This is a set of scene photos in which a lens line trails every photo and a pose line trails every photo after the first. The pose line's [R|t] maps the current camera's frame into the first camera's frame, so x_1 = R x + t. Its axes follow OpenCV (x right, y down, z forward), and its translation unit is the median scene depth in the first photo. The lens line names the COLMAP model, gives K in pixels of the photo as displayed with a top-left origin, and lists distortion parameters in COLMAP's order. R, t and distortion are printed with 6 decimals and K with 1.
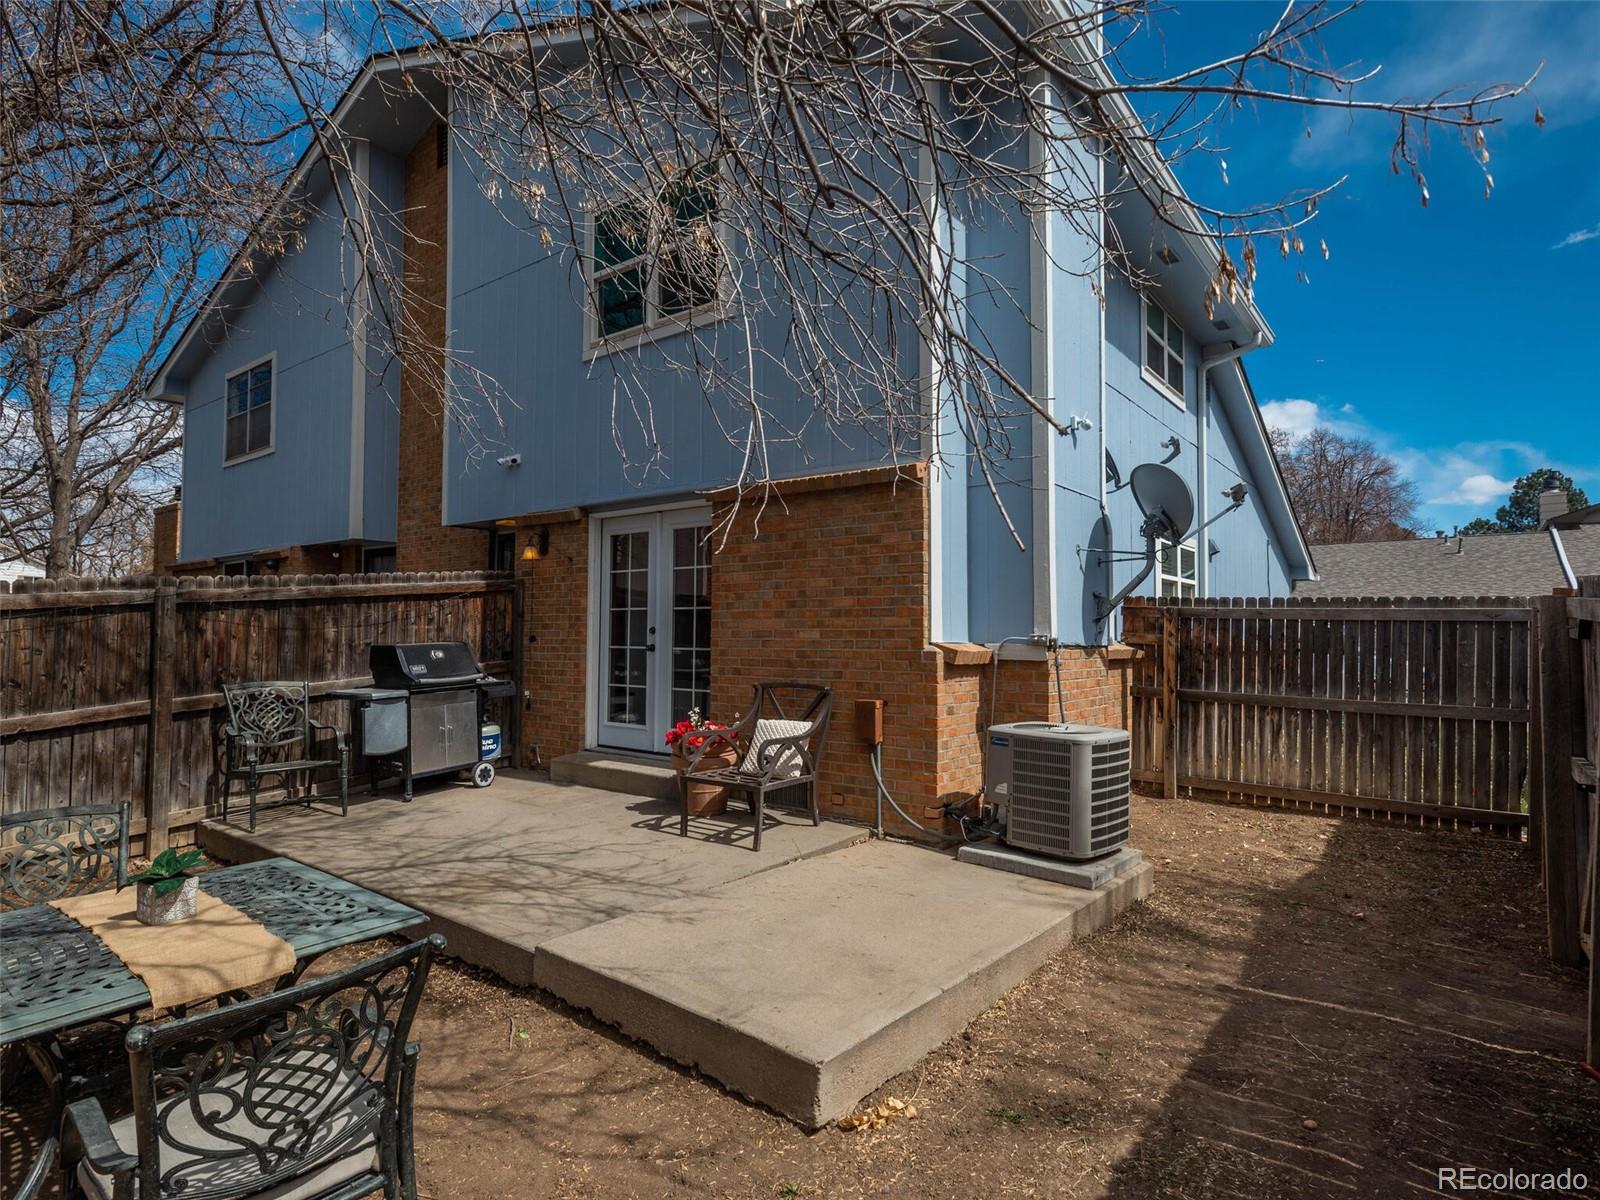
lens RADIAL K [[837.0, 0, 803.2], [0, 837.0, 615.6], [0, 0, 1]] dist [0.018681, -0.005920]
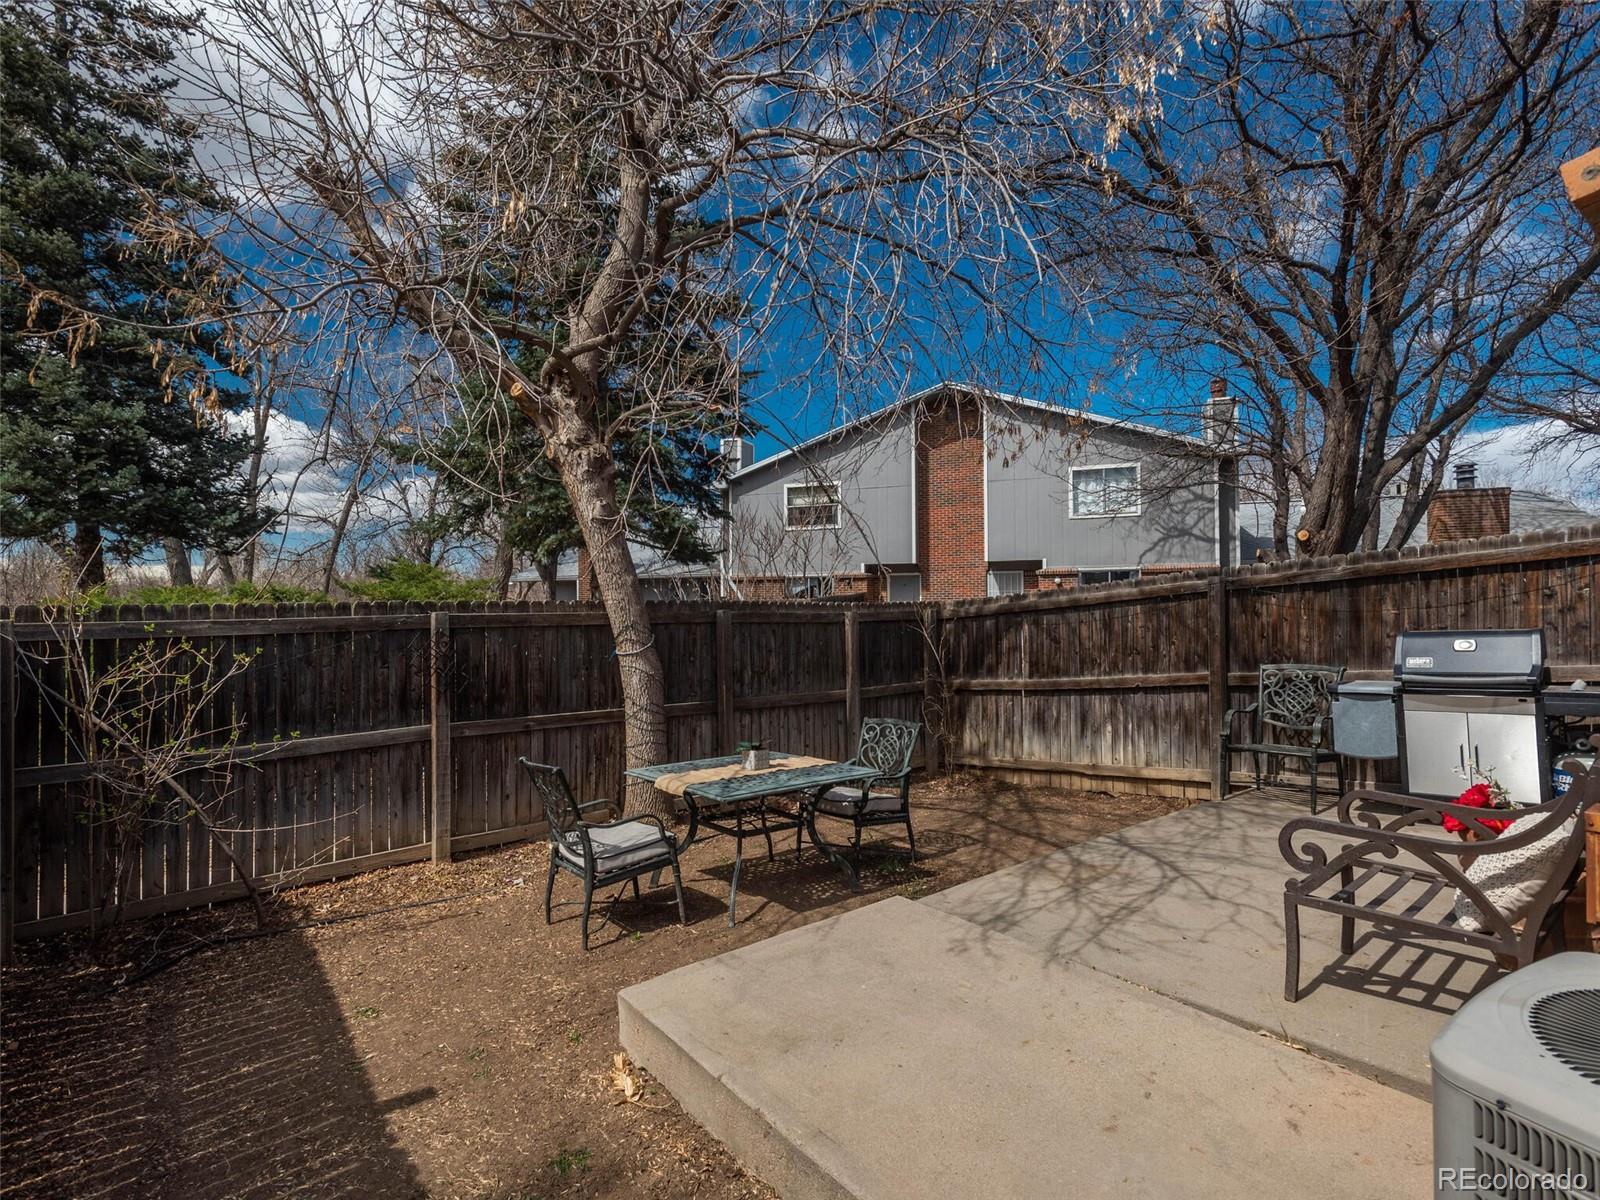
lens RADIAL K [[837.0, 0, 790.8], [0, 837.0, 602.2], [0, 0, 1]] dist [0.018681, -0.005920]
pose [[-0.228428, -0.006482, -0.973539, 0.542772], [0.032071, 0.999385, -0.014179, -0.000850], [0.973032, -0.034461, -0.228080, 0.723579]]
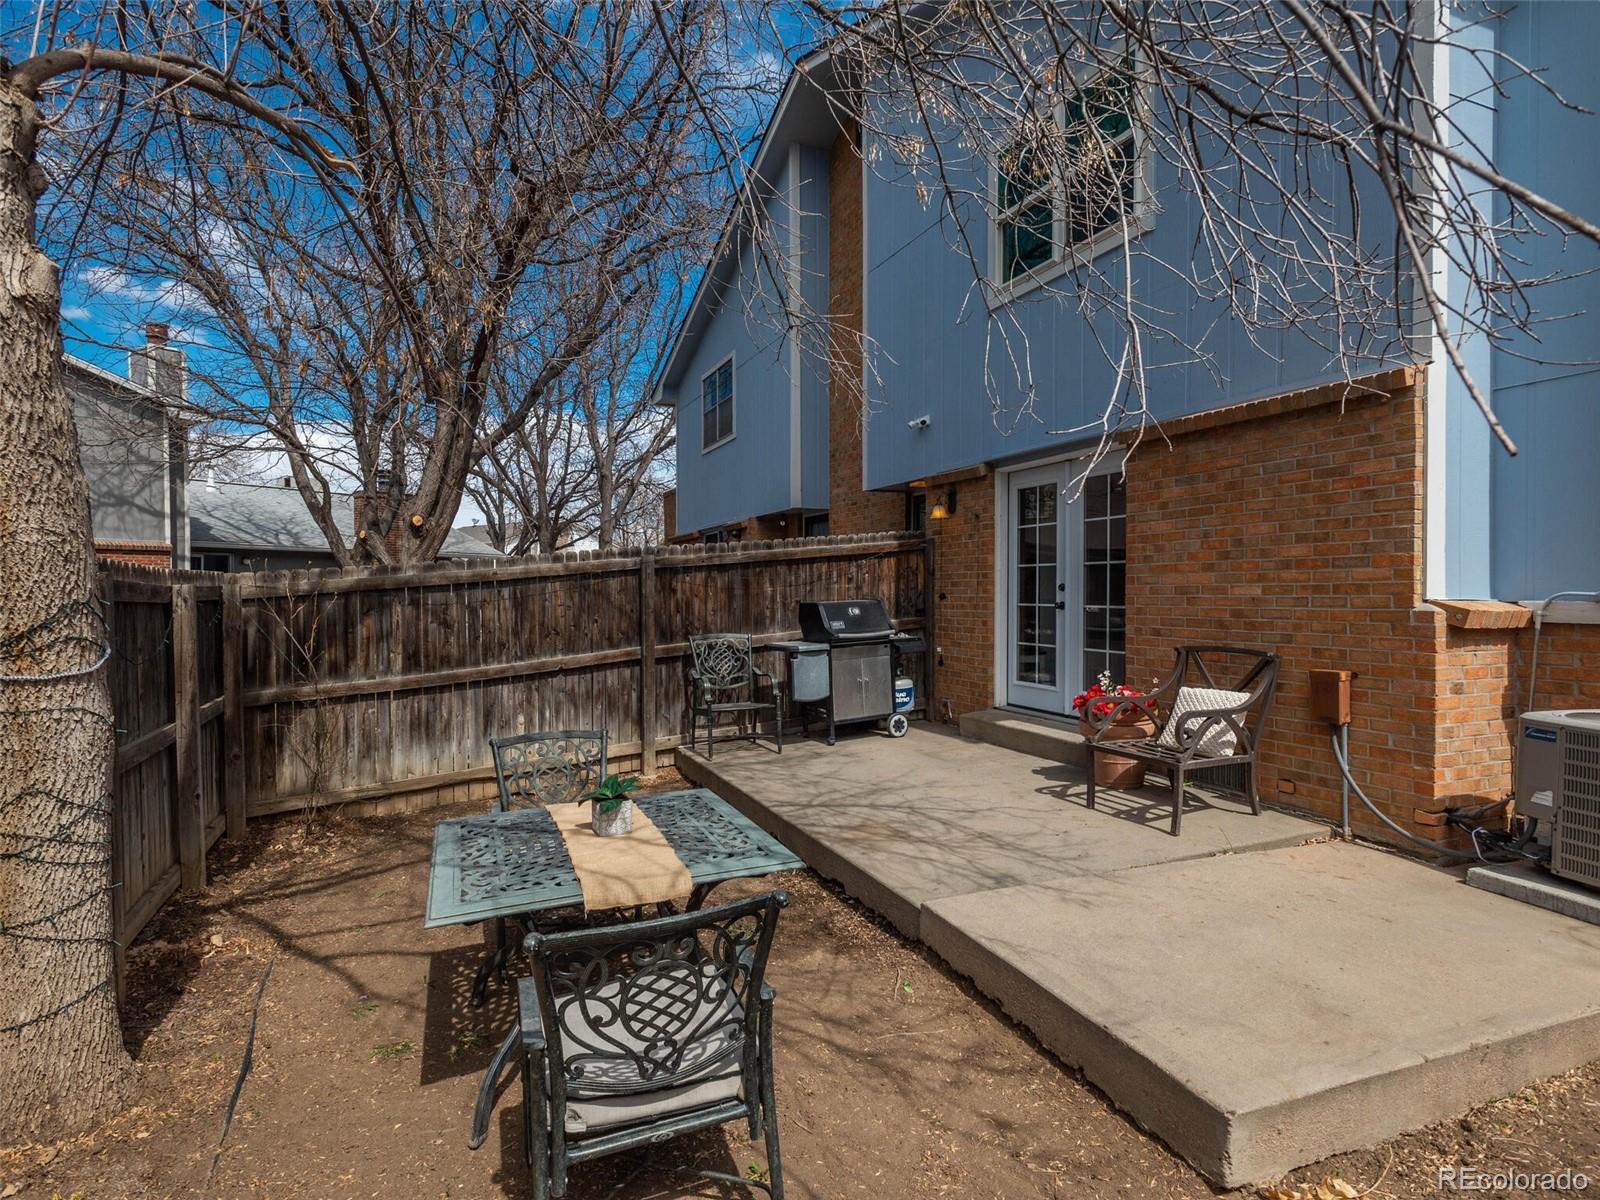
lens RADIAL K [[837.0, 0, 791.3], [0, 837.0, 607.7], [0, 0, 1]] dist [0.018681, -0.005920]
pose [[0.875484, 0.003124, -0.483236, 0.015956], [0.017178, 0.999146, 0.037579, 0.000308], [0.482941, -0.041201, 0.874683, 0.035088]]
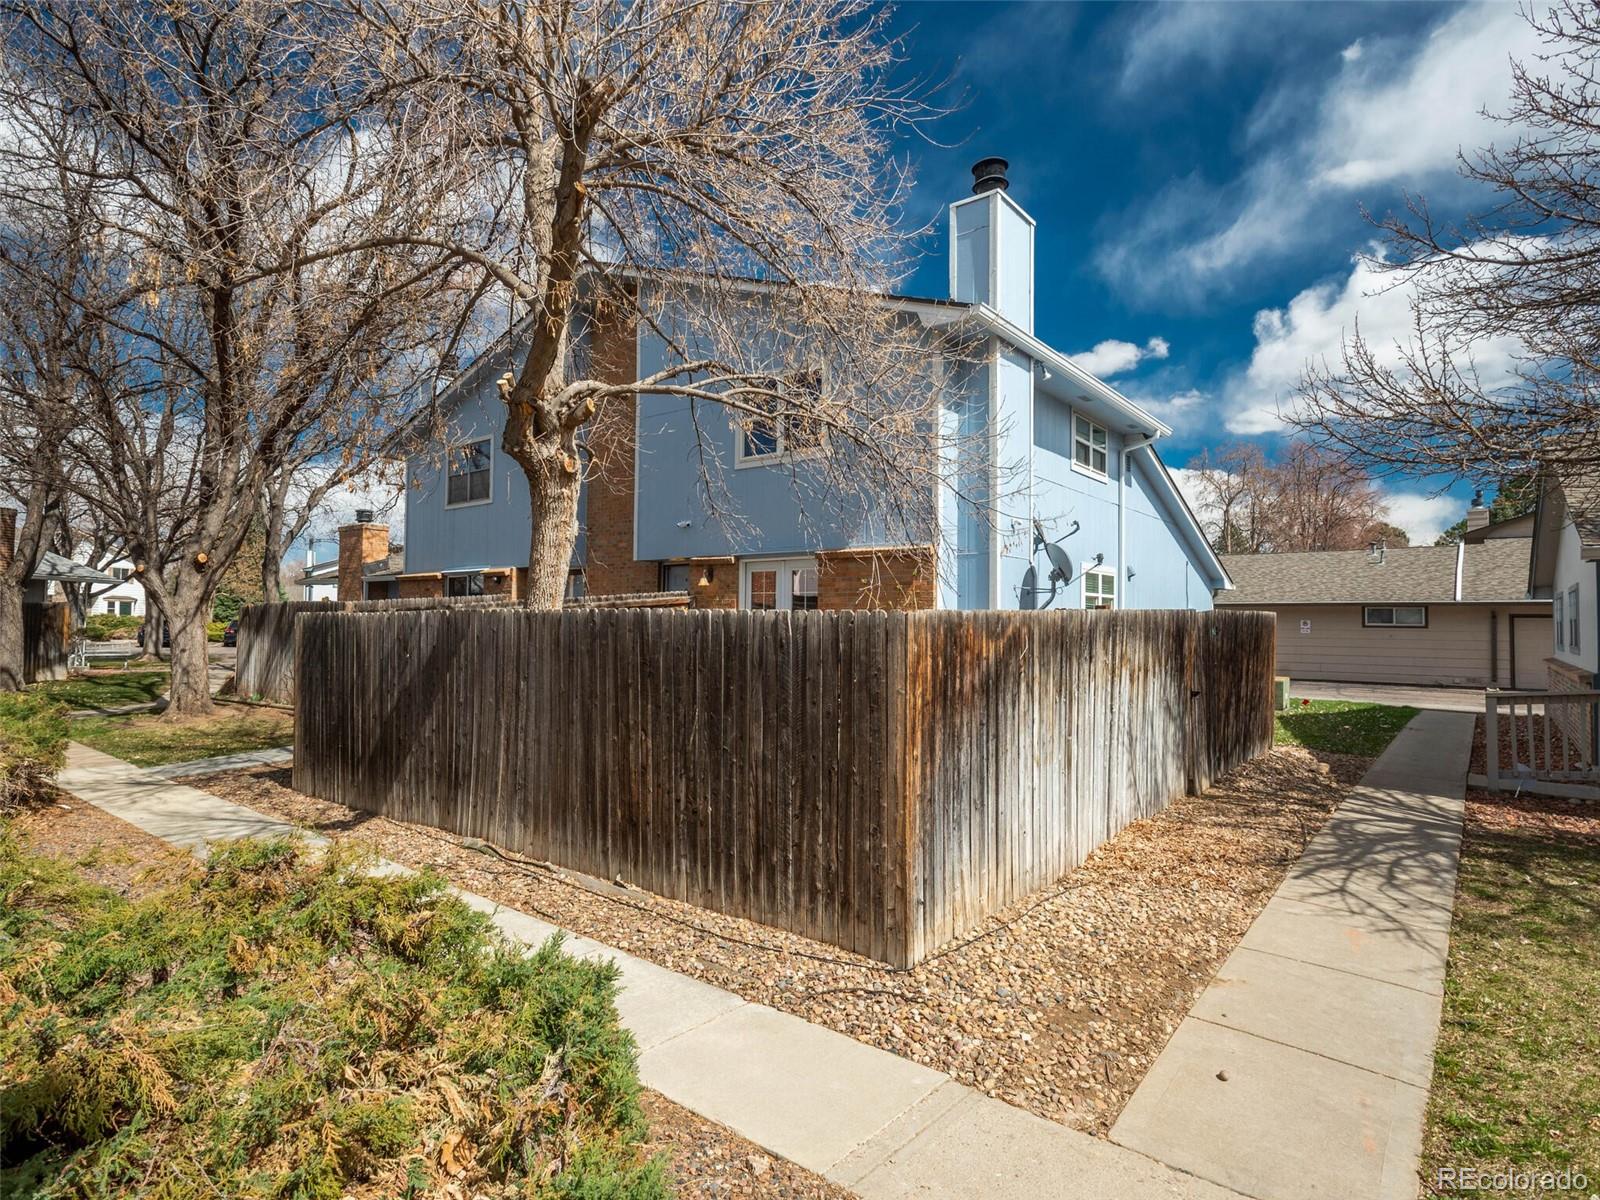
lens RADIAL K [[837.0, 0, 800.0], [0, 837.0, 610.4], [0, 0, 1]] dist [0.018681, -0.005920]
pose [[0.999887, 0.007442, -0.013060, -0.175926], [-0.007355, 0.999951, 0.006640, -0.048851], [0.013109, -0.006543, 0.999893, -1.202846]]
